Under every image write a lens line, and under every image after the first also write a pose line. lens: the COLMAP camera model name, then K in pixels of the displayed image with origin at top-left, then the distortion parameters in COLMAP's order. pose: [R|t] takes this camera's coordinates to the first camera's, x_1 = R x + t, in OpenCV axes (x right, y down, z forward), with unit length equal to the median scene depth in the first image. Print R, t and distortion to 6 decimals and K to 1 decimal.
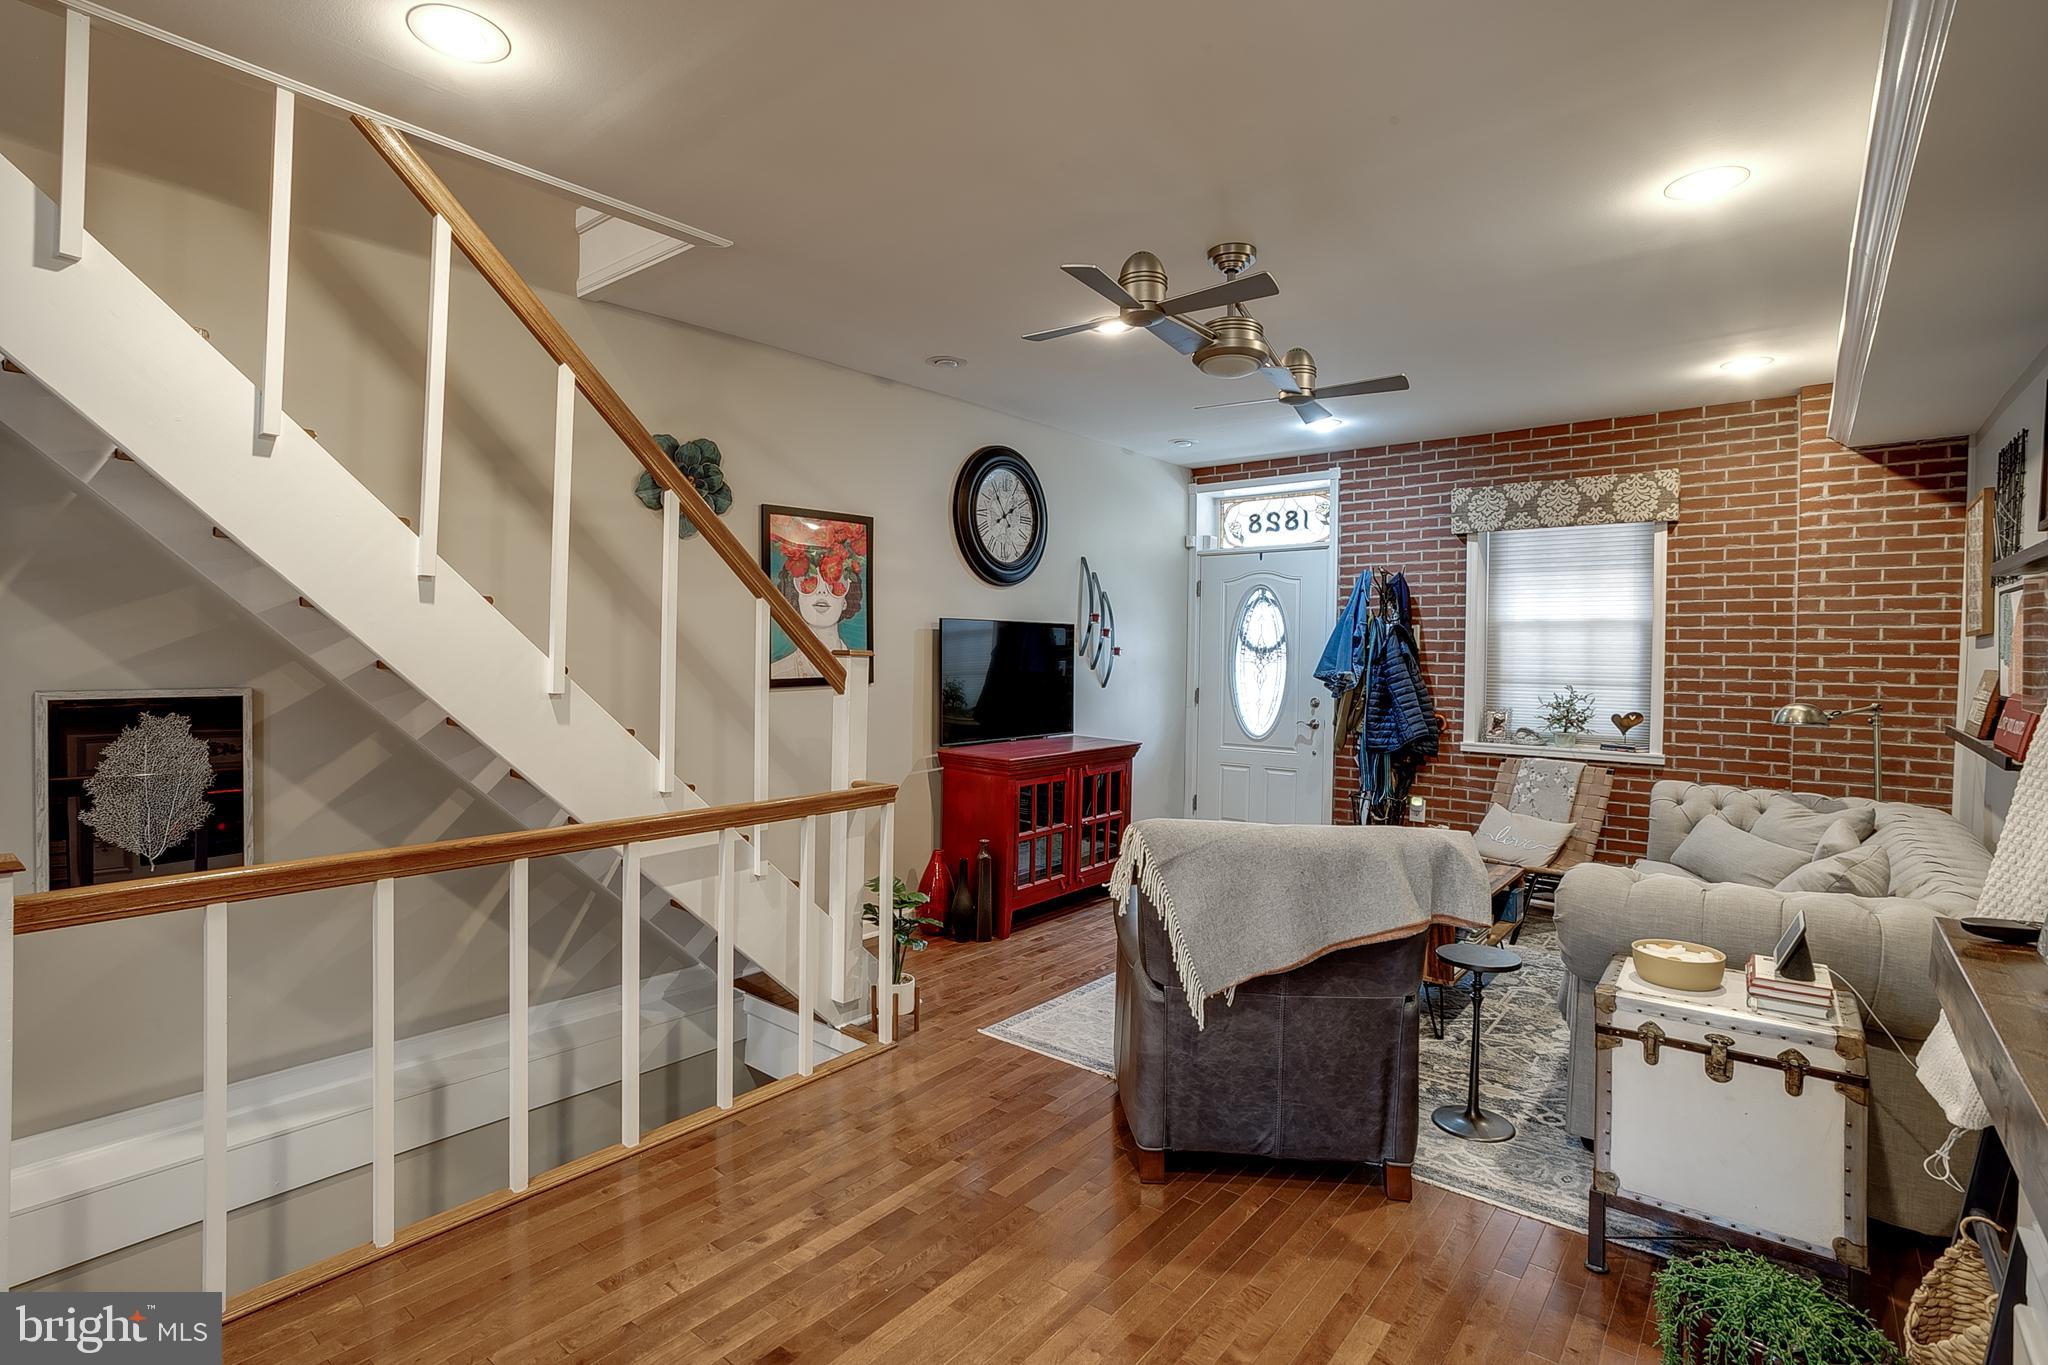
lens RADIAL K [[988.3, 0, 999.7], [0, 988.3, 661.9], [0, 0, 1]] dist [-0.054877, 0.024394]
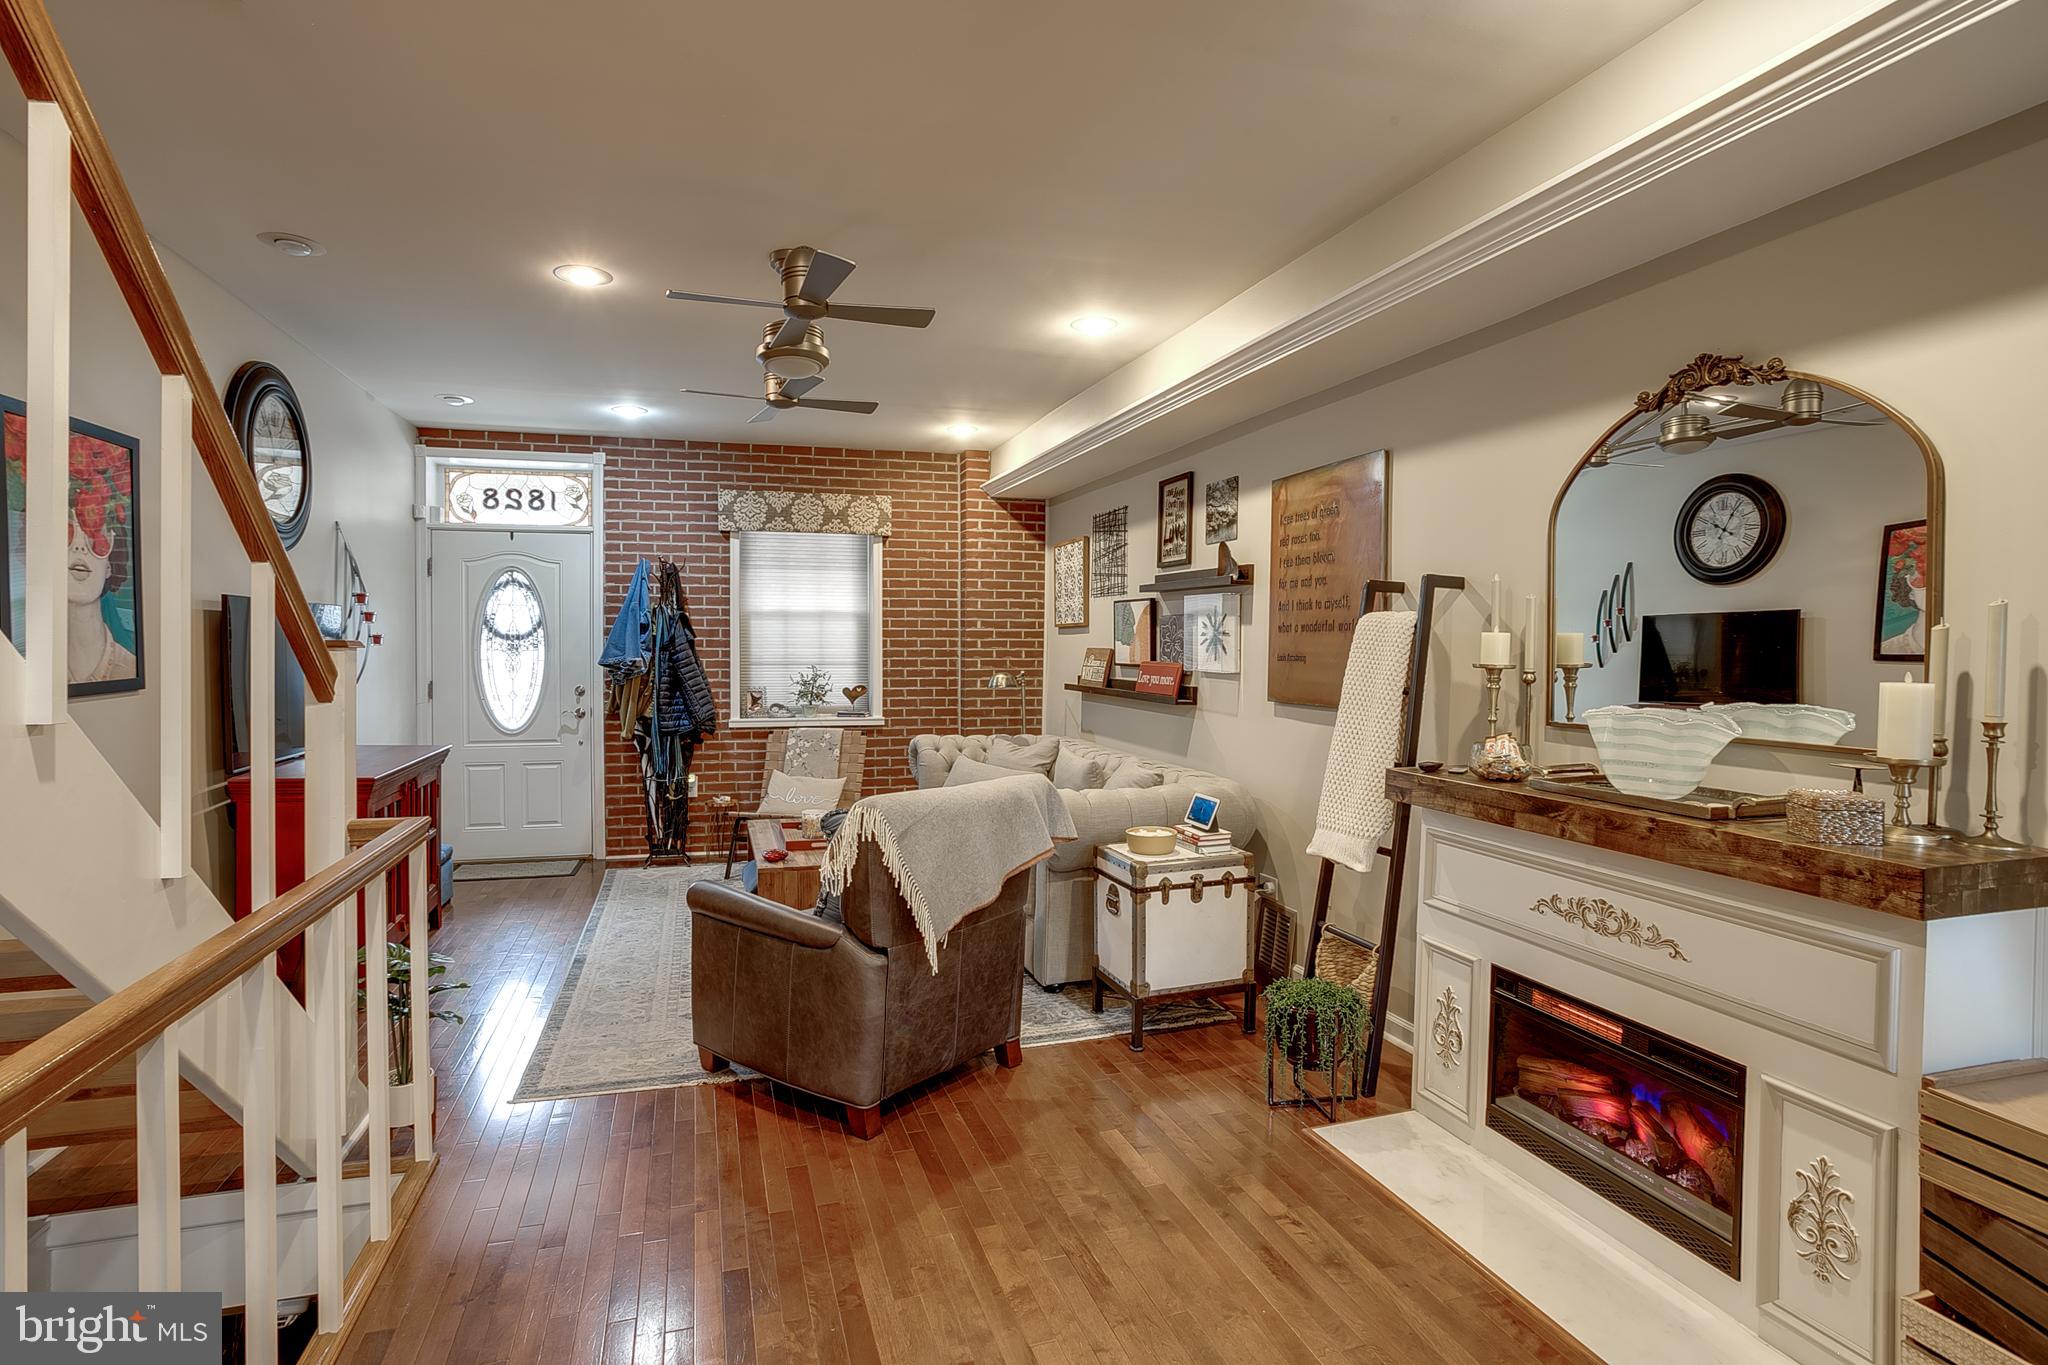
lens RADIAL K [[988.3, 0, 993.7], [0, 988.3, 666.7], [0, 0, 1]] dist [-0.054877, 0.024394]
pose [[0.549304, -0.027998, 0.835154, -0.311042], [0.011858, 0.999599, 0.025711, -0.003070], [-0.835539, -0.004219, 0.549415, 0.144456]]
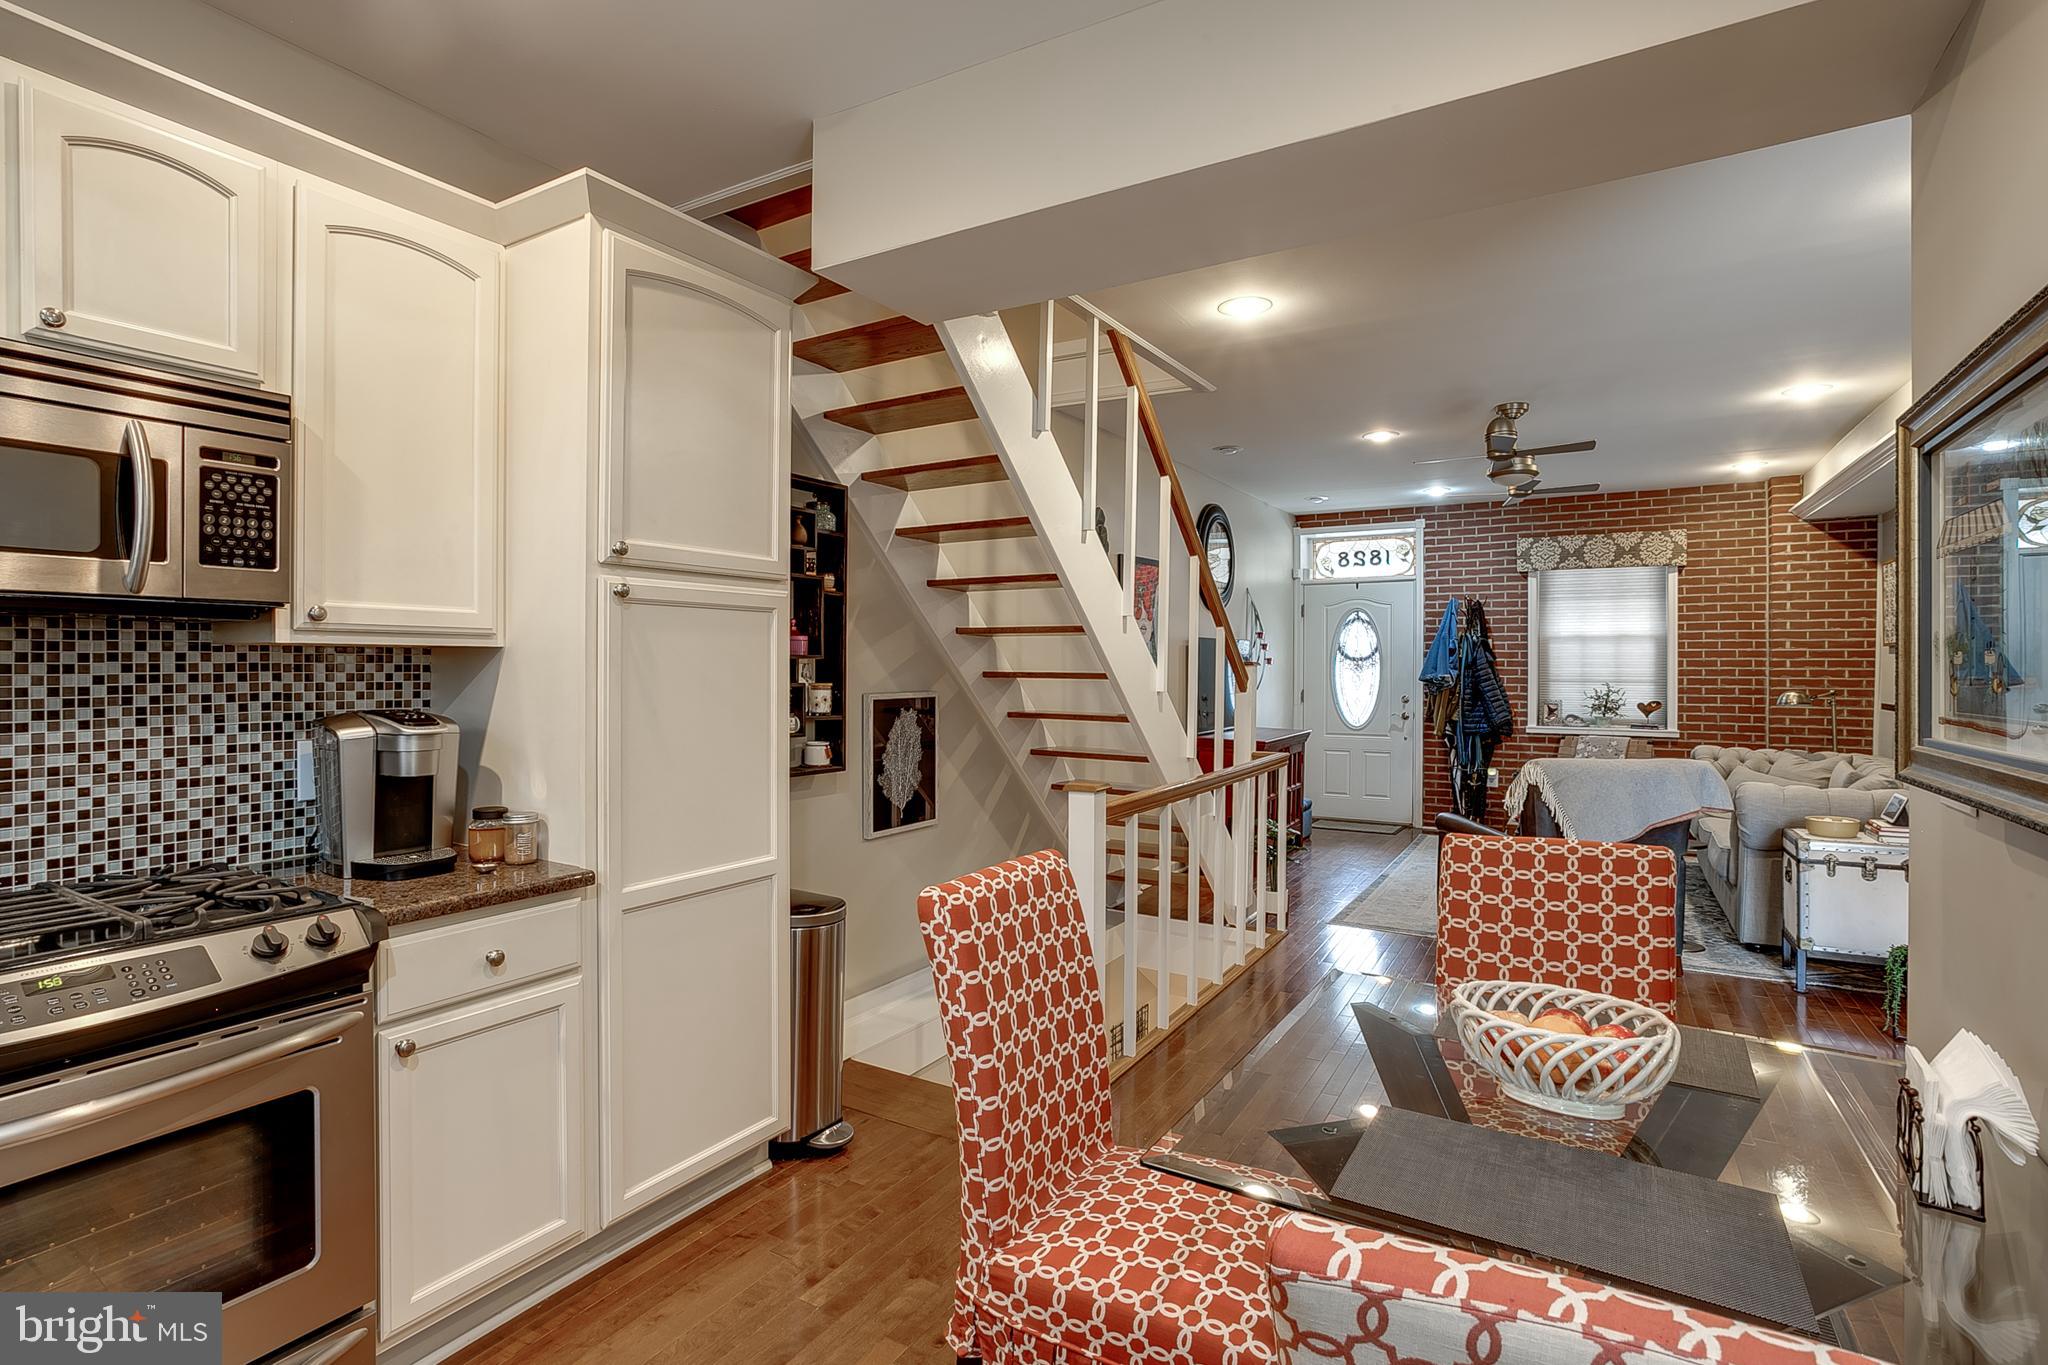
lens RADIAL K [[998.9, 0, 1002.9], [0, 998.9, 663.5], [0, 0, 1]] dist [-0.030067, 0.009770]
pose [[0.987747, -0.008784, 0.155817, -0.481299], [0.010241, 0.999911, -0.008552, 0.000074], [-0.155728, 0.010043, 0.987749, -0.254929]]
